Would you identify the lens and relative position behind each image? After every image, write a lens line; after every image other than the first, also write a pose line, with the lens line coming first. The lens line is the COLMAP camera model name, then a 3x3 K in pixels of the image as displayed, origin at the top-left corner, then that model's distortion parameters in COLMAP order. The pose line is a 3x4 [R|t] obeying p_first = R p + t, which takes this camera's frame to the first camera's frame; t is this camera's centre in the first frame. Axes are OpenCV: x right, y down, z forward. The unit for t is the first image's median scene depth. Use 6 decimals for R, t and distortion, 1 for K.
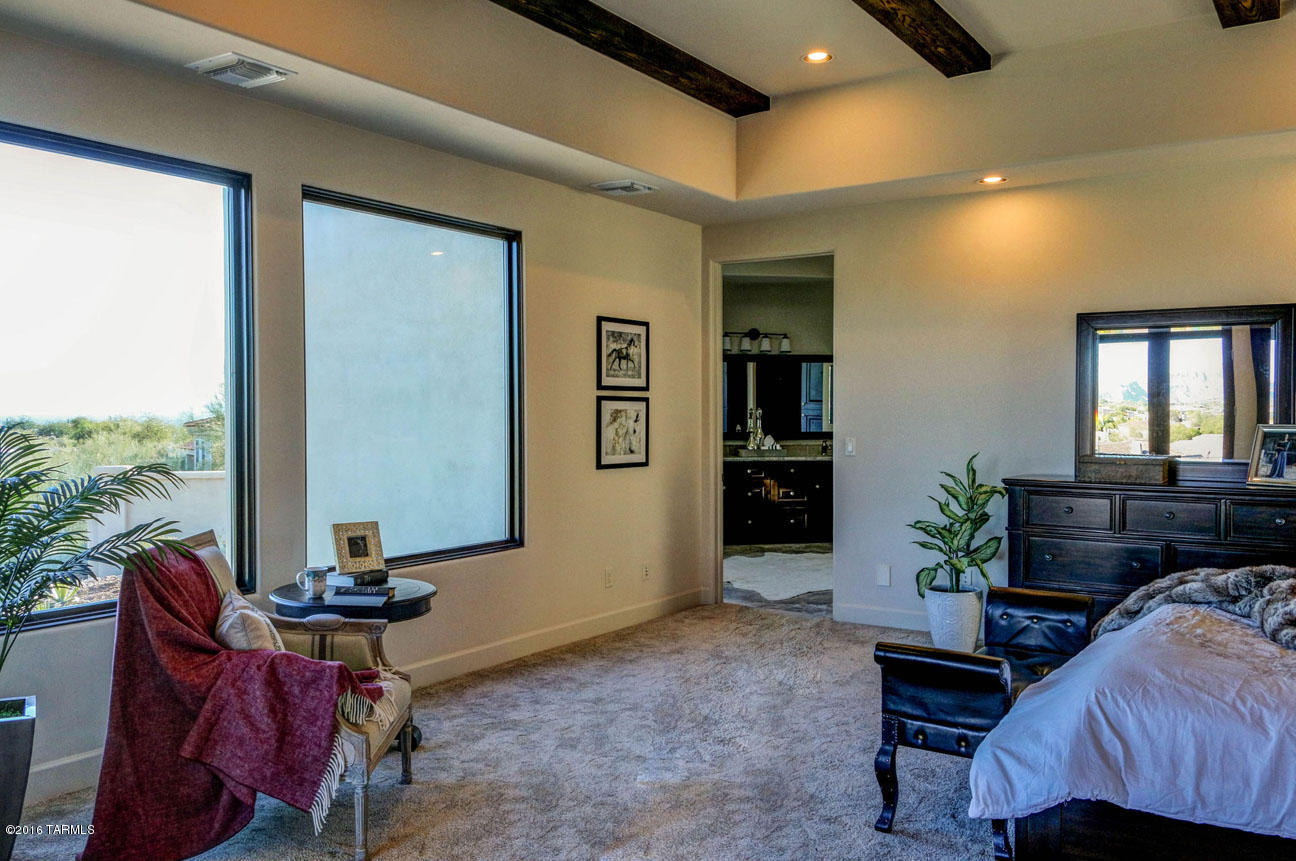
lens RADIAL K [[1052.2, 0, 648.3], [0, 1052.2, 430.7], [0, 0, 1]] dist [0.028417, -0.048334]
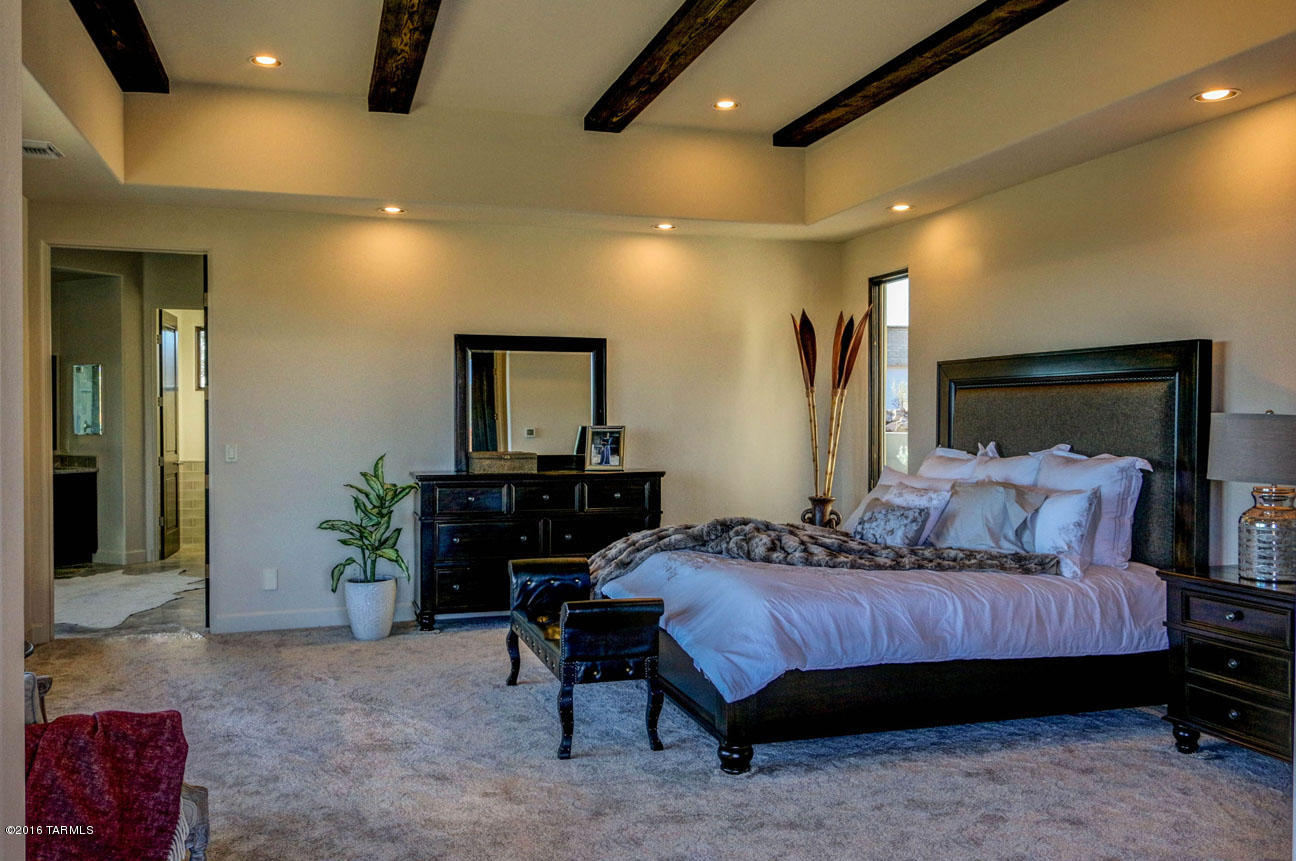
lens RADIAL K [[1052.2, 0, 648.4], [0, 1052.2, 428.8], [0, 0, 1]] dist [0.028417, -0.048334]
pose [[0.613914, -0.007062, 0.789341, -0.446409], [0.016866, 0.999849, -0.004172, 0.004598], [-0.789193, 0.015875, 0.613940, 0.115855]]
